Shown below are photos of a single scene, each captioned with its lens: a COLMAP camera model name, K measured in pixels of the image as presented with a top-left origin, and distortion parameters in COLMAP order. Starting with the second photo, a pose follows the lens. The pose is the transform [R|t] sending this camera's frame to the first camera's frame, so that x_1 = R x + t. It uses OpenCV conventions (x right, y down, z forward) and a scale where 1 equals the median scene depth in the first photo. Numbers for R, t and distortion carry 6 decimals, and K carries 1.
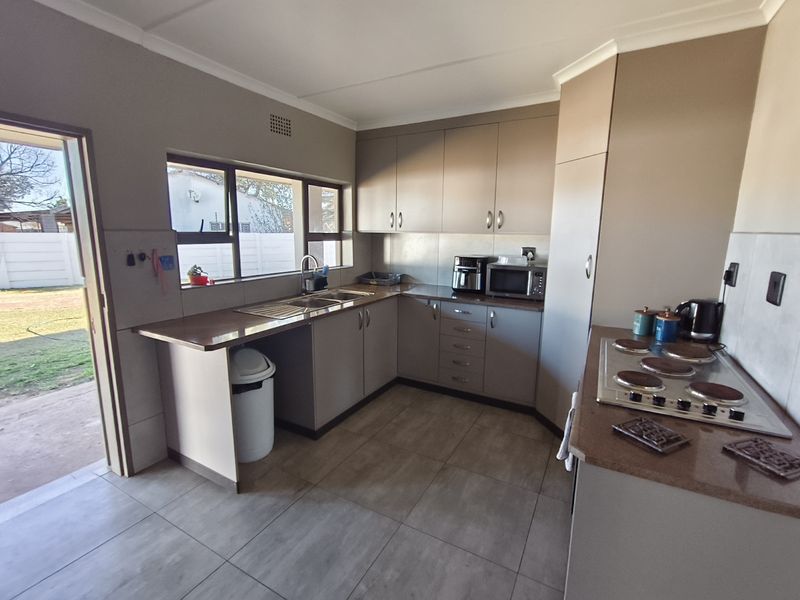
lens RADIAL K [[372.2, 0, 403.1], [0, 372.2, 303.0], [0, 0, 1]] dist [-0.012250, 0.007178]
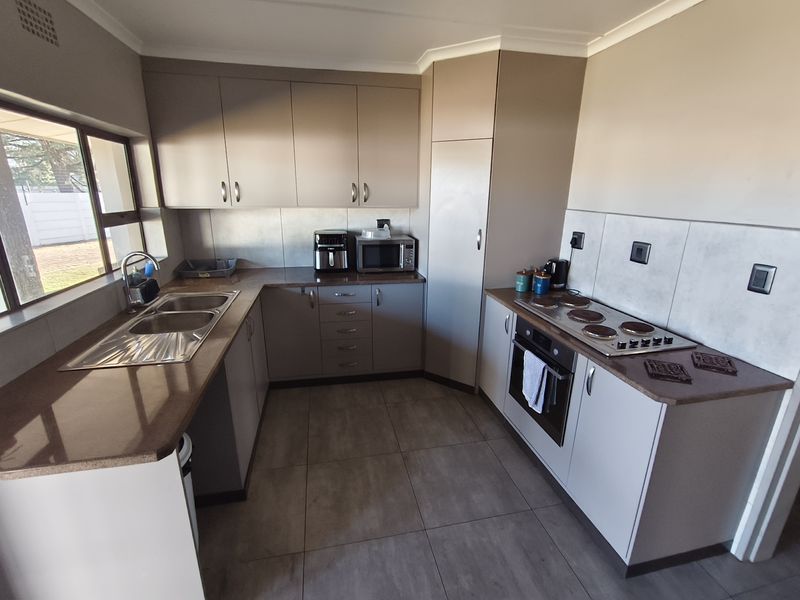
lens RADIAL K [[372.2, 0, 403.6], [0, 372.2, 302.1], [0, 0, 1]] dist [-0.012250, 0.007178]
pose [[0.752117, -0.192086, 0.630415, -0.339812], [0.121618, 0.980606, 0.153692, -0.088258], [-0.647711, -0.038925, 0.760891, 0.206980]]
